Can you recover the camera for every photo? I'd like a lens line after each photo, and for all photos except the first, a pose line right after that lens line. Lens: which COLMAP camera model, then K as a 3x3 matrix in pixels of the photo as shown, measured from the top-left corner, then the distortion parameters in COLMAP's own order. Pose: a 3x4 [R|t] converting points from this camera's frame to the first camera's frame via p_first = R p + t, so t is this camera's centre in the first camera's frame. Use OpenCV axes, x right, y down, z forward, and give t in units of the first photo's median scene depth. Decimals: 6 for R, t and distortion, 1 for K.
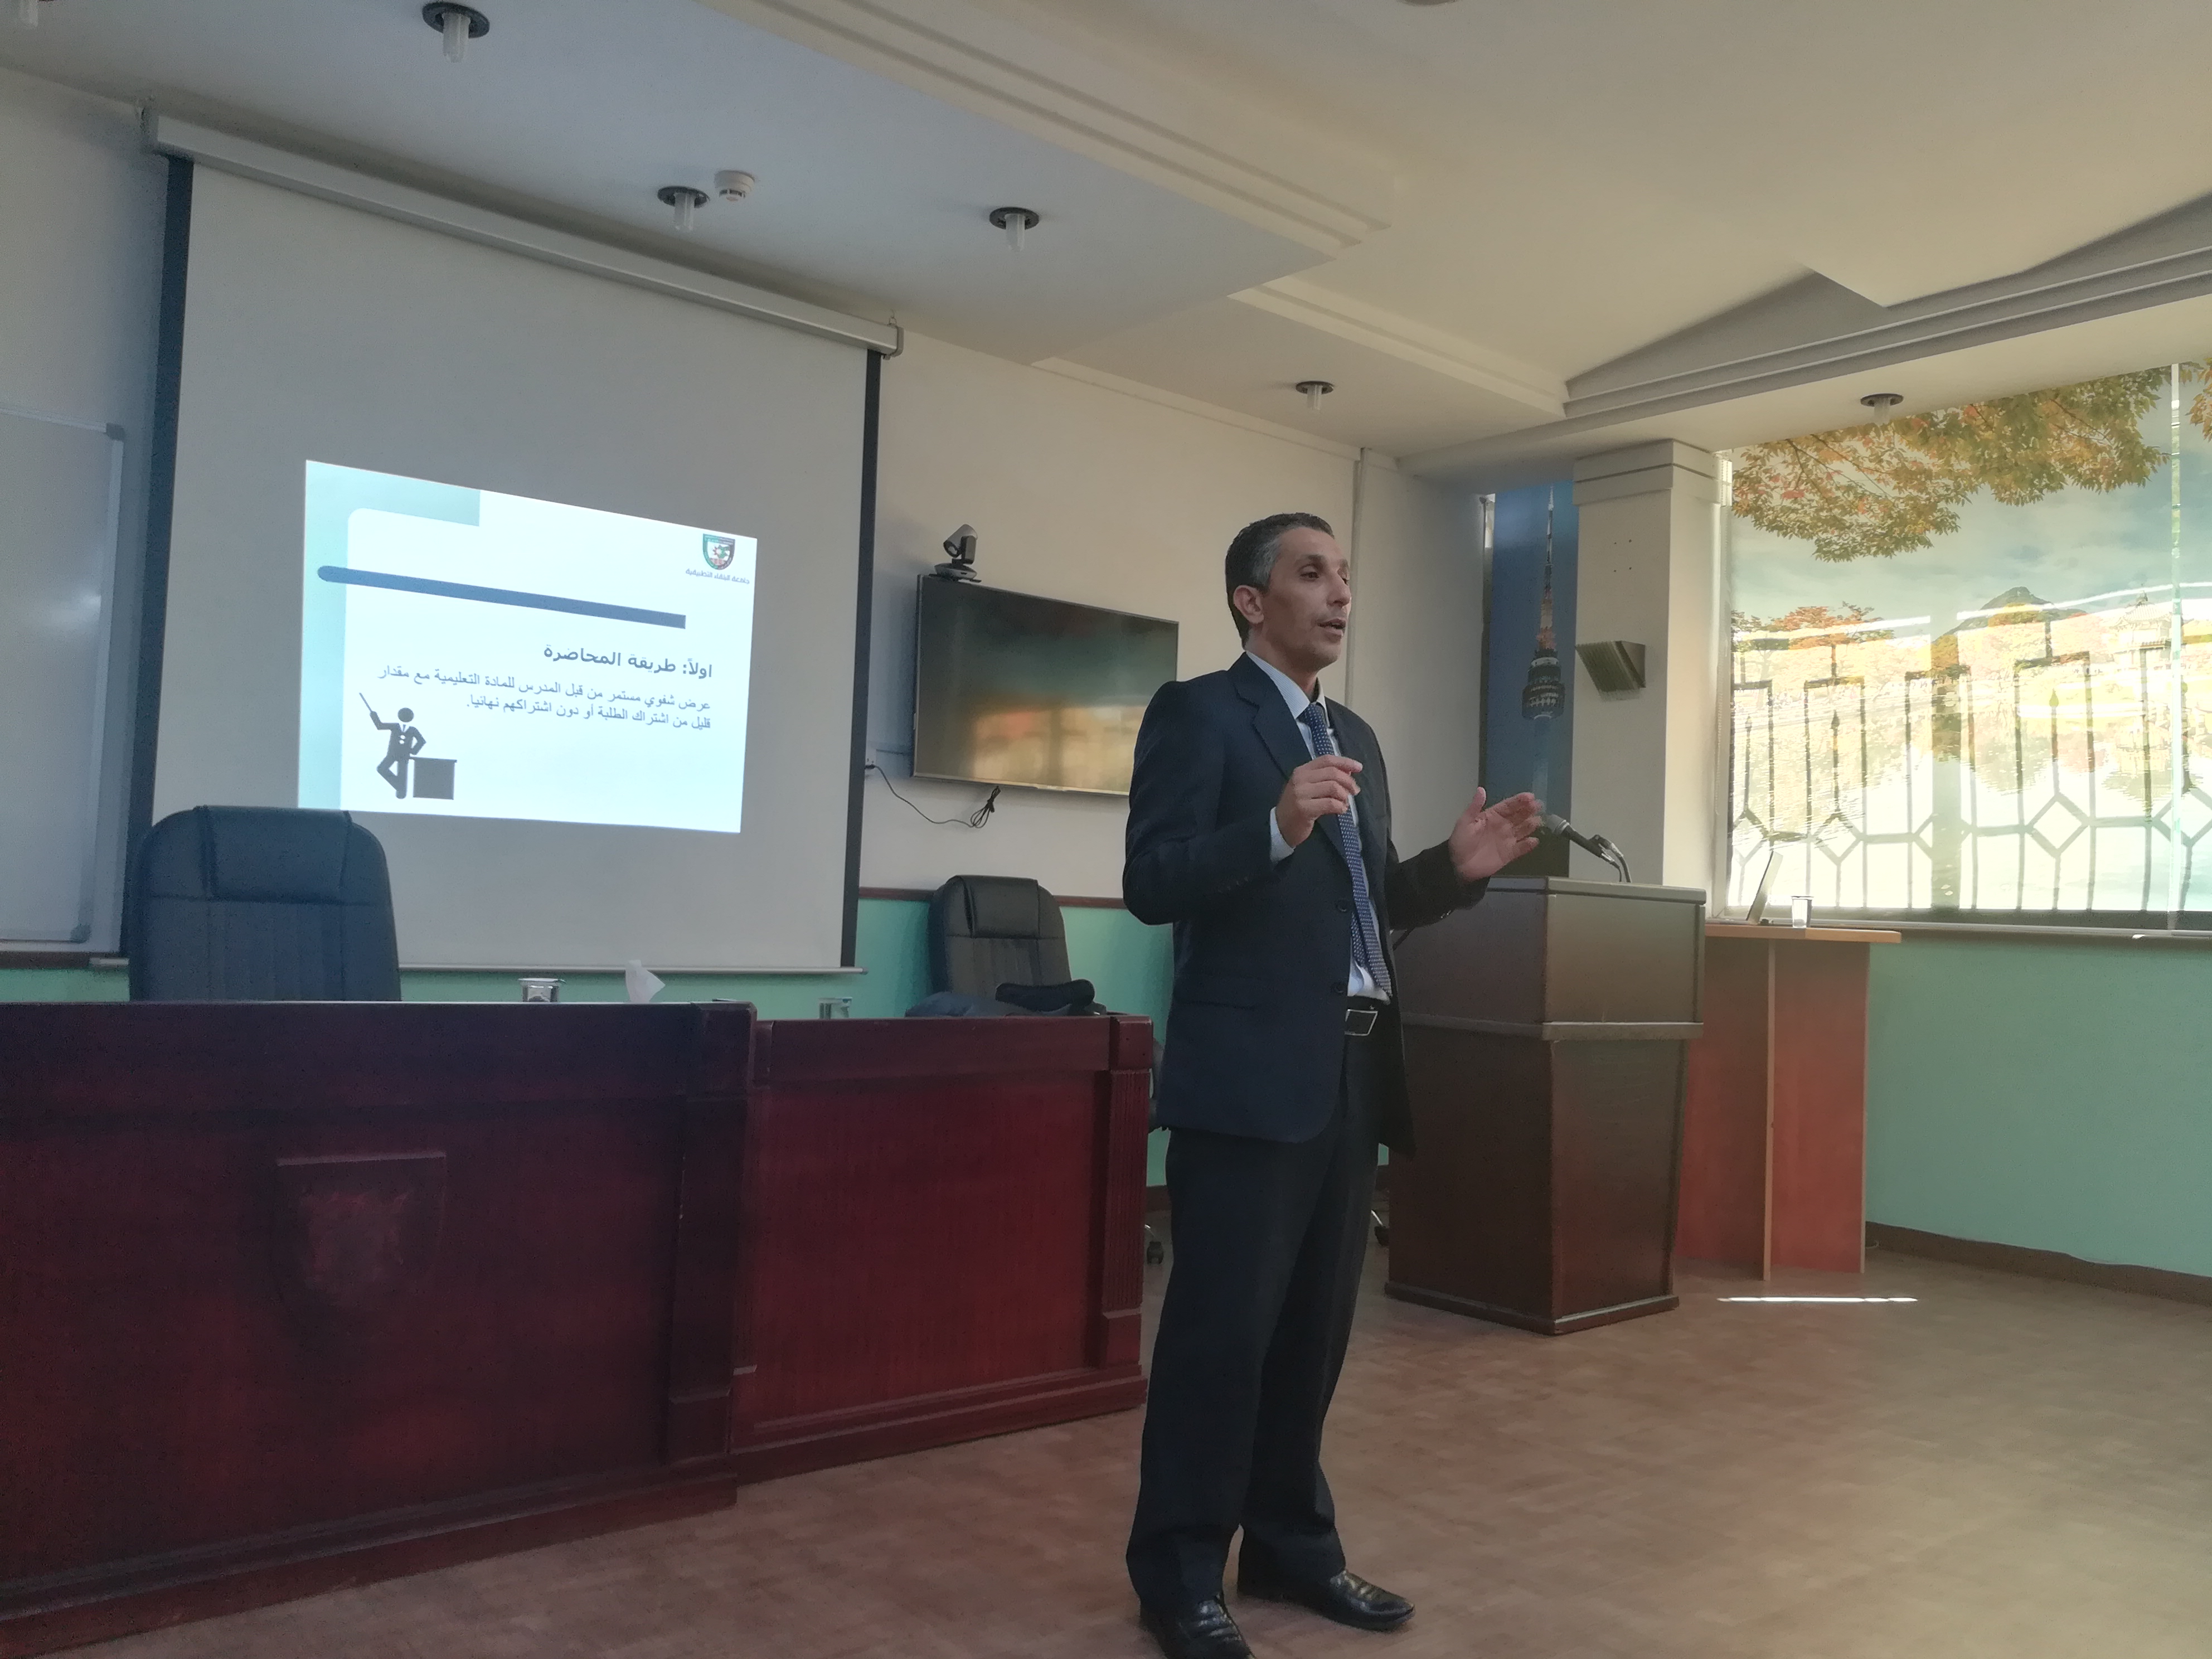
lens RADIAL K [[1753.4, 0, 1117.1], [0, 1753.4, 830.8], [0, 0, 1]] dist [0.001620, 0.043318]
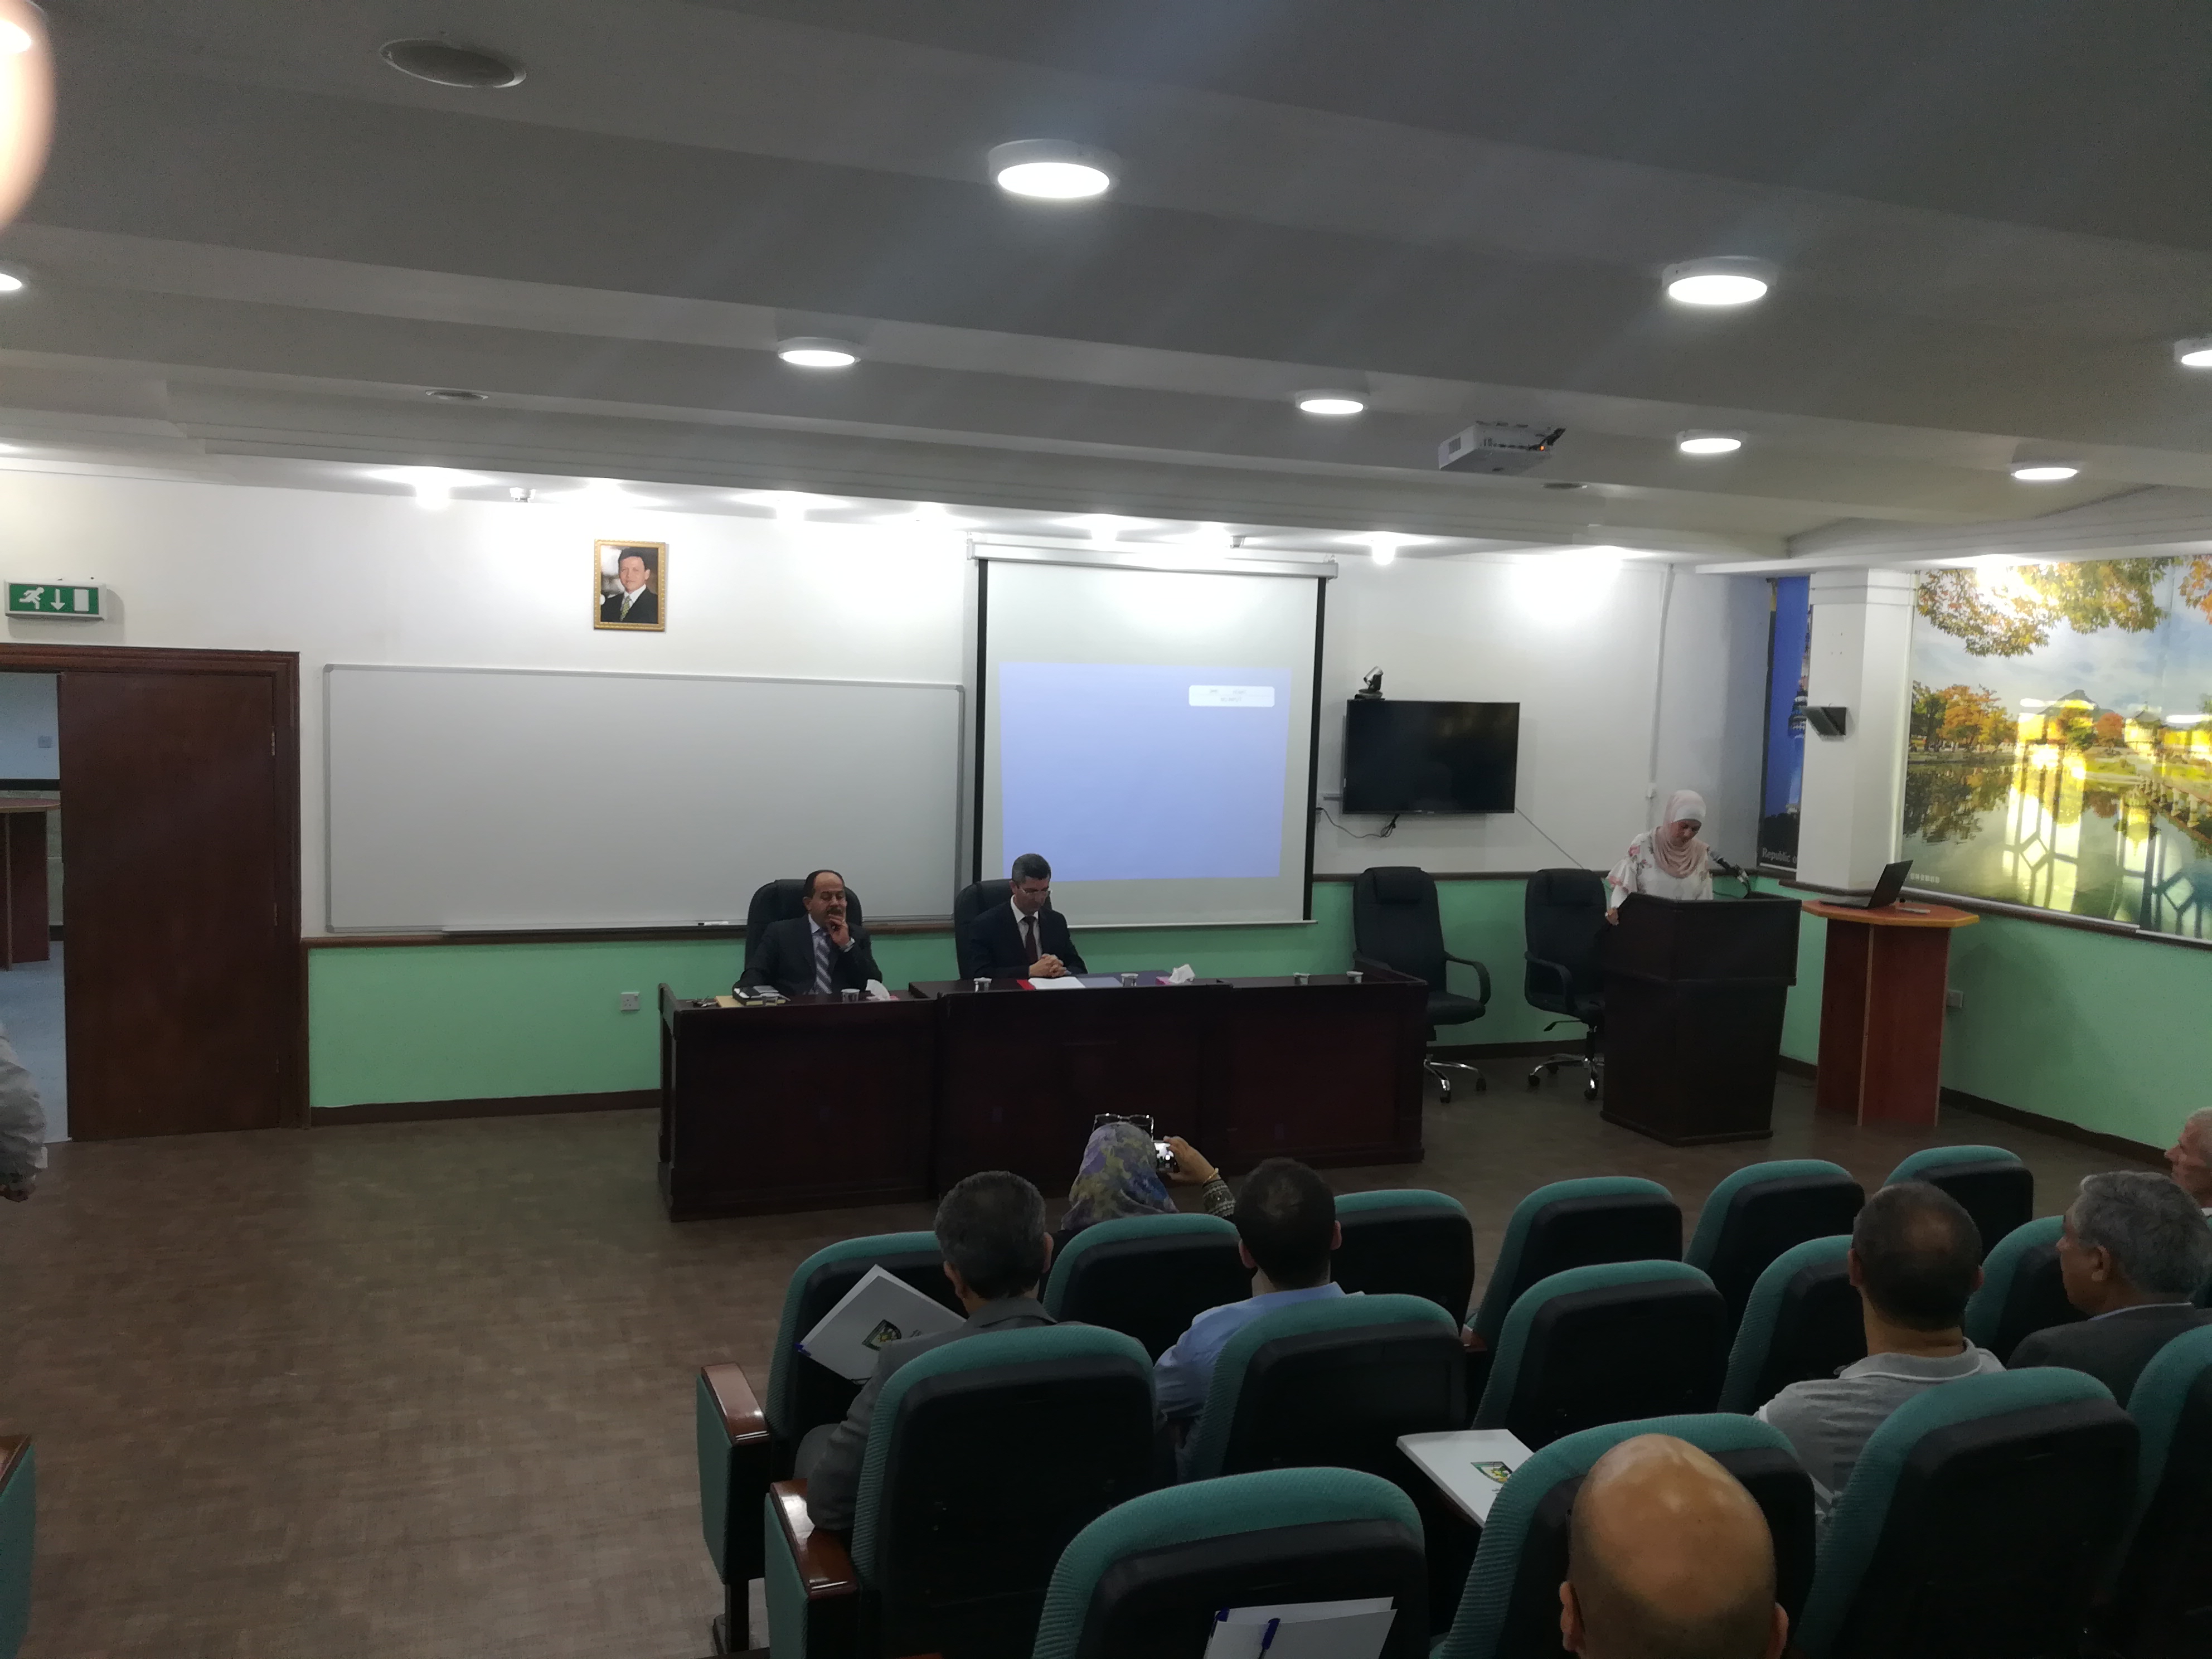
lens RADIAL K [[1753.4, 0, 1065.8], [0, 1753.4, 845.4], [0, 0, 1]] dist [0.001620, 0.043318]
pose [[0.934456, 0.020276, -0.355500, 0.236415], [0.027930, 0.991128, 0.129945, -0.222593], [0.354981, -0.131357, 0.925599, -0.707560]]
